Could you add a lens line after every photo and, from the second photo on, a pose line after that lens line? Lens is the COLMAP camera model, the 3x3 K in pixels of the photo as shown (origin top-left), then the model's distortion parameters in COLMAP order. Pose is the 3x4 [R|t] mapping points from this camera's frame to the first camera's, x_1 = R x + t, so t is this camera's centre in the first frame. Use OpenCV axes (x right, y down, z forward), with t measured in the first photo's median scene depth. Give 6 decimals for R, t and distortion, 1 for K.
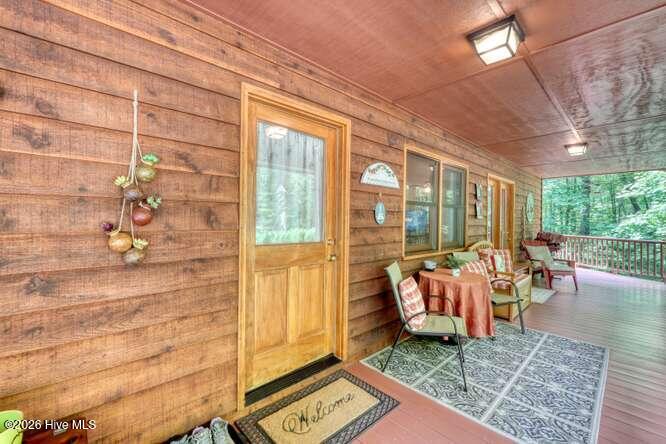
lens RADIAL K [[282.4, 0, 332.2], [0, 282.4, 221.2], [0, 0, 1]] dist [-0.002808, 0.002659]
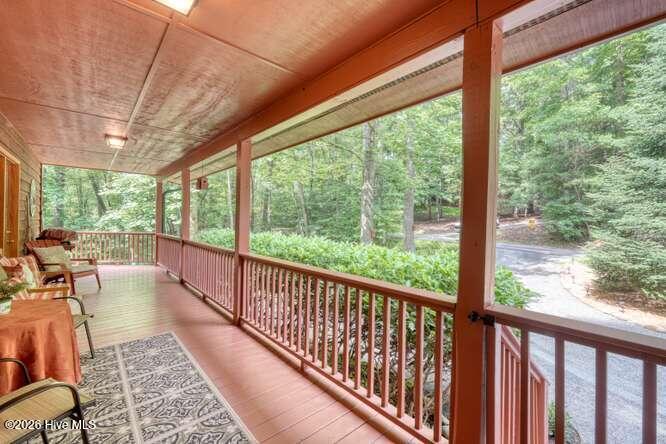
lens RADIAL K [[282.4, 0, 327.5], [0, 282.4, 221.7], [0, 0, 1]] dist [-0.002808, 0.002659]
pose [[0.040212, -0.013486, 0.999100, -0.054447], [-0.009044, 0.999863, 0.013860, -0.002381], [-0.999150, -0.009593, 0.040085, 0.186985]]
